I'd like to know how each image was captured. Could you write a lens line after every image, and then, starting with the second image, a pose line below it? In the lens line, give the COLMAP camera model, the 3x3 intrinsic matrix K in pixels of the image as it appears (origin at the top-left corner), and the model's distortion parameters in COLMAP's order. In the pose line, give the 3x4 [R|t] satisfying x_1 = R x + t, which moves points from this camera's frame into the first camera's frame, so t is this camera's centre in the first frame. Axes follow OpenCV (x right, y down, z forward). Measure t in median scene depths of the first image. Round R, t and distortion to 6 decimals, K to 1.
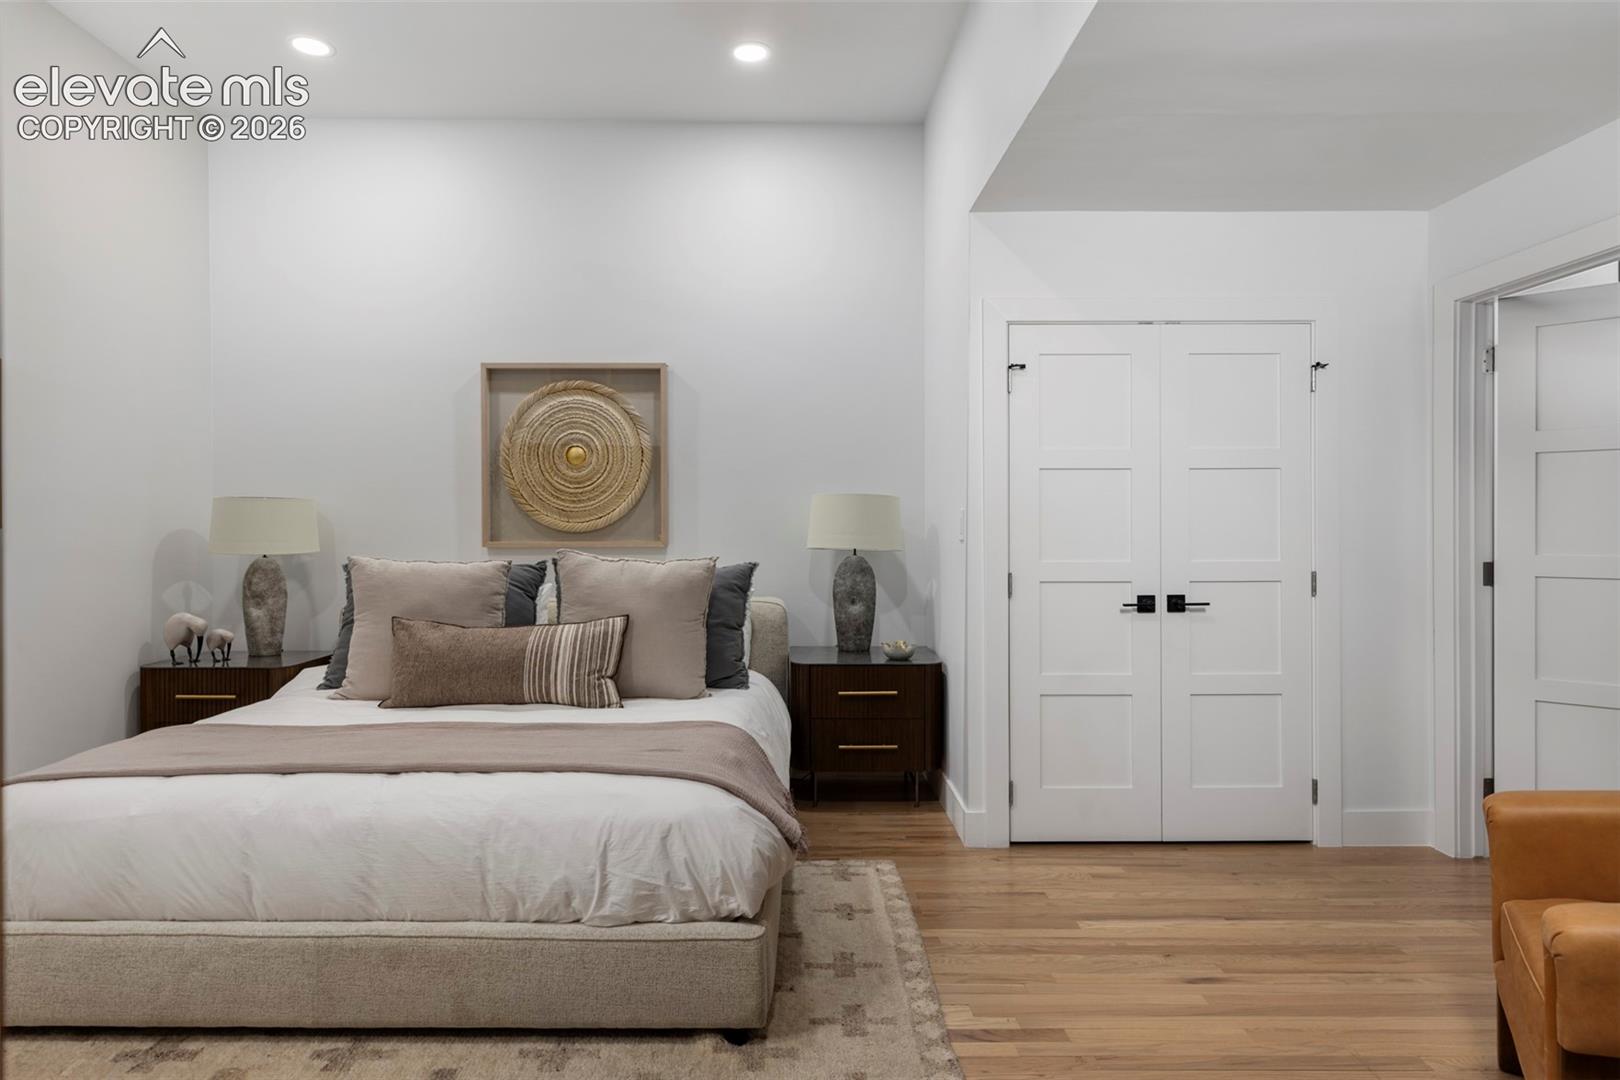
lens RADIAL K [[940.3, 0, 807.0], [0, 940.3, 535.5], [0, 0, 1]] dist [0.004583, 0.000055]
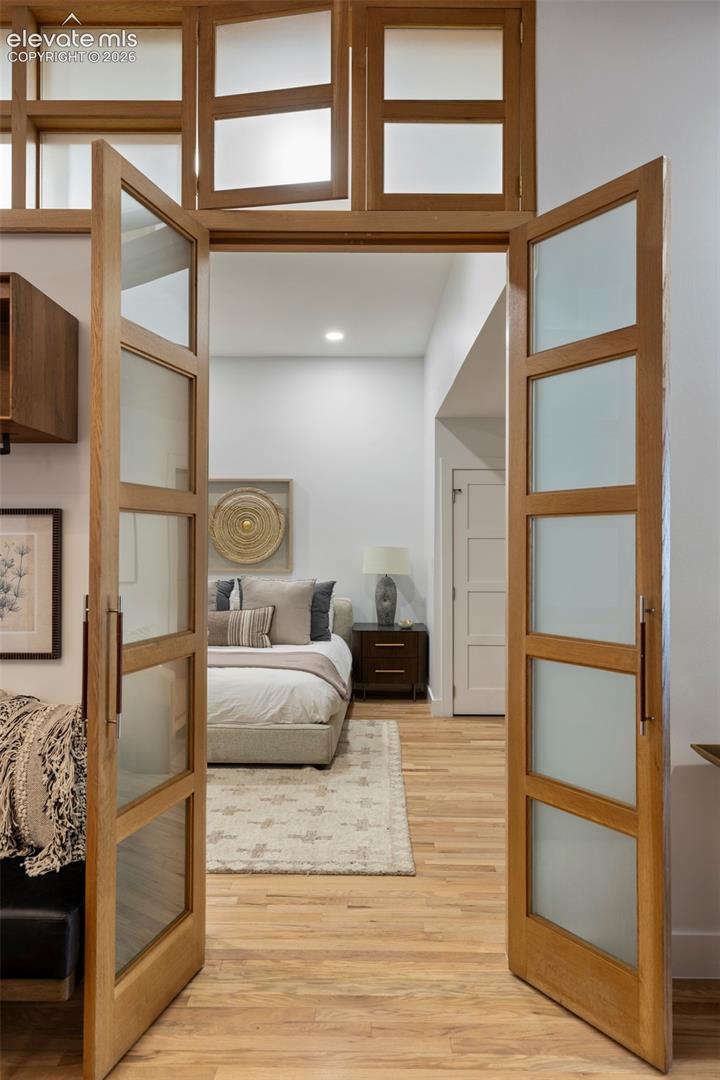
lens RADIAL K [[682.8, 0, 363.8], [0, 682.8, 541.1], [0, 0, 1]] dist [-0.001949, 0.001032]
pose [[0.999159, 0.002994, -0.040895, 0.072292], [-0.003568, 0.999896, -0.013977, -0.039769], [0.040849, 0.014111, 0.999066, -0.520240]]
